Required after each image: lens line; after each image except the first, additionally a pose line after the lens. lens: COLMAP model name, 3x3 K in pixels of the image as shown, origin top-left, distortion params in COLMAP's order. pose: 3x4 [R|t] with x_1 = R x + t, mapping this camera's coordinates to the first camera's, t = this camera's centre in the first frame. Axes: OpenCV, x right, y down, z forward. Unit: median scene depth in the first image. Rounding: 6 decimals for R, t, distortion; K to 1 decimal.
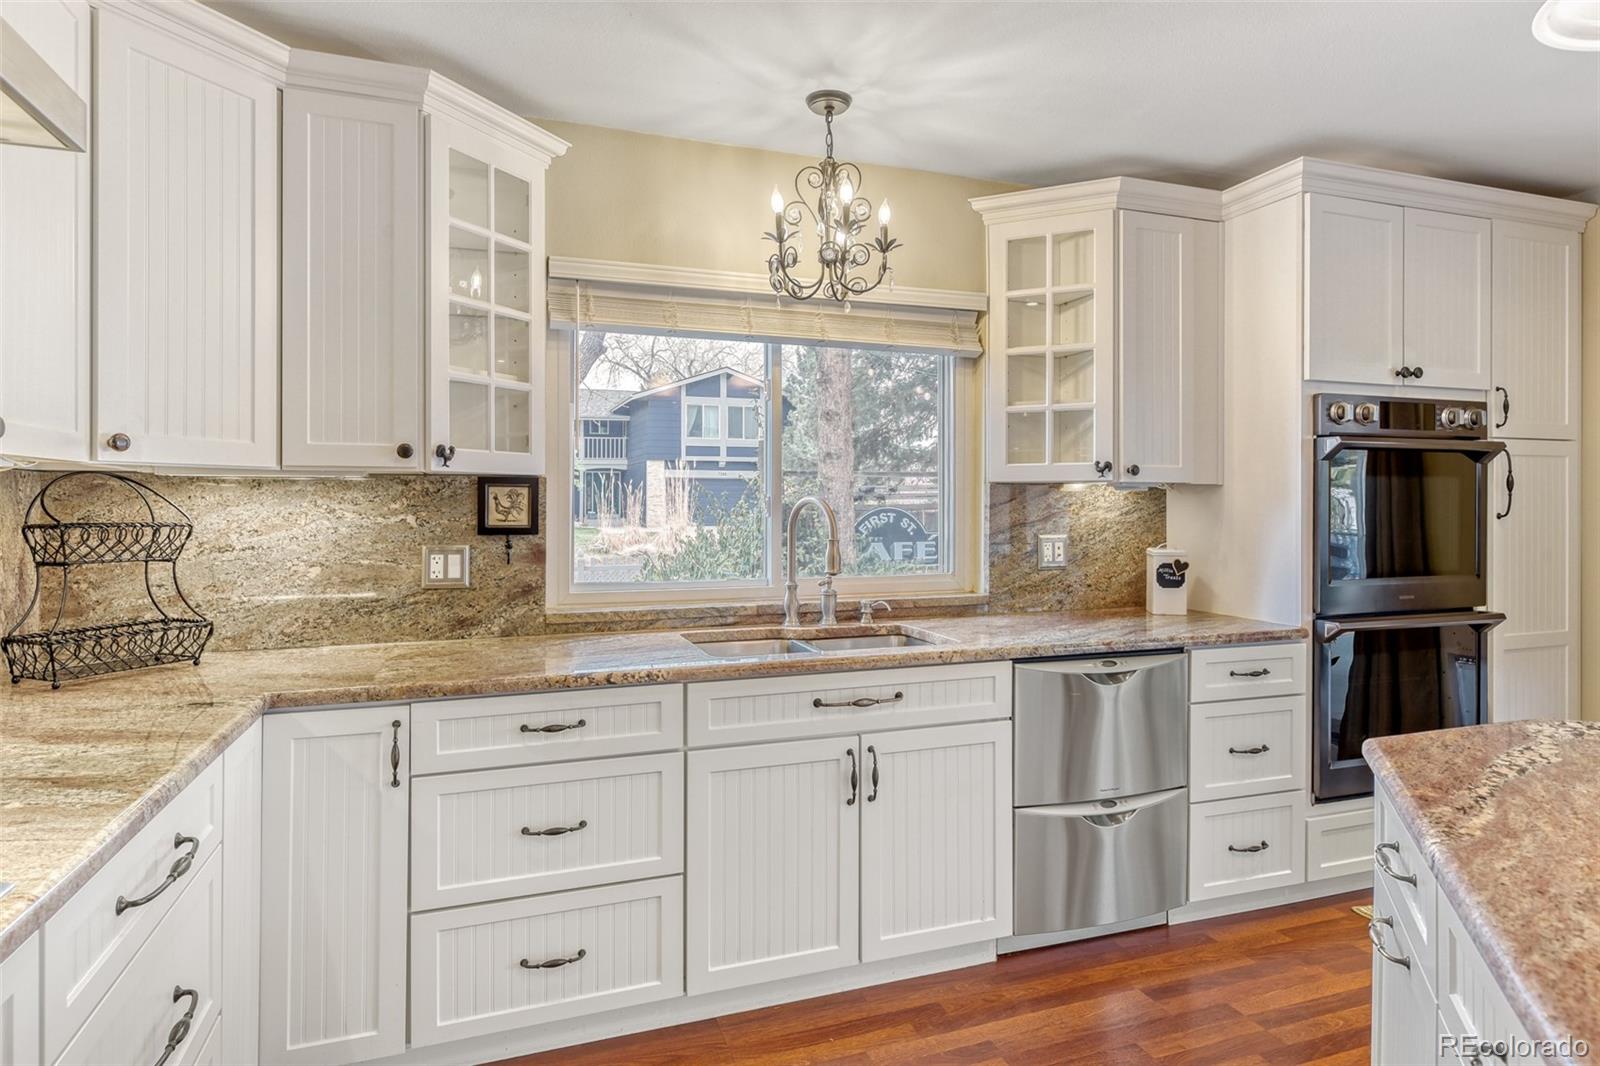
lens RADIAL K [[897.5, 0, 799.6], [0, 897.5, 502.7], [0, 0, 1]] dist [0.001336, -0.000460]
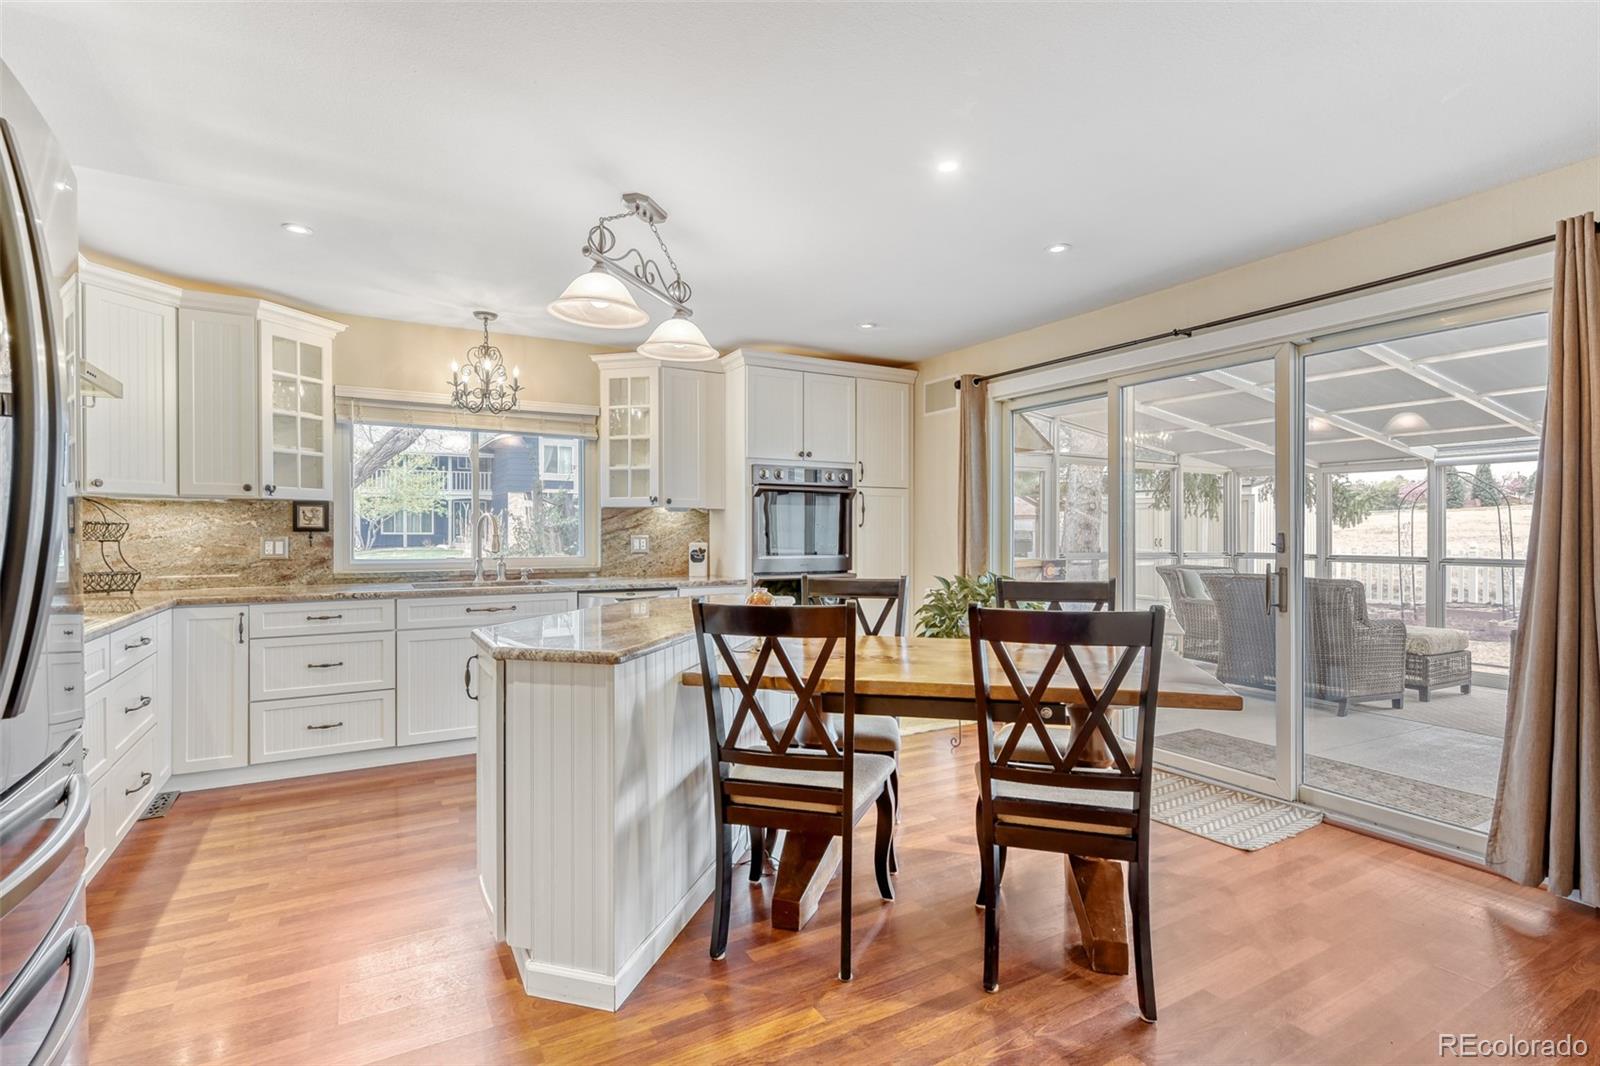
lens RADIAL K [[765.7, 0, 810.8], [0, 765.7, 541.7], [0, 0, 1]] dist [0.000126, -0.001981]
pose [[0.982362, -0.000444, 0.186991, 0.416362], [-0.002314, 0.999892, 0.014529, 0.031080], [-0.186977, -0.014706, 0.982254, -0.801197]]
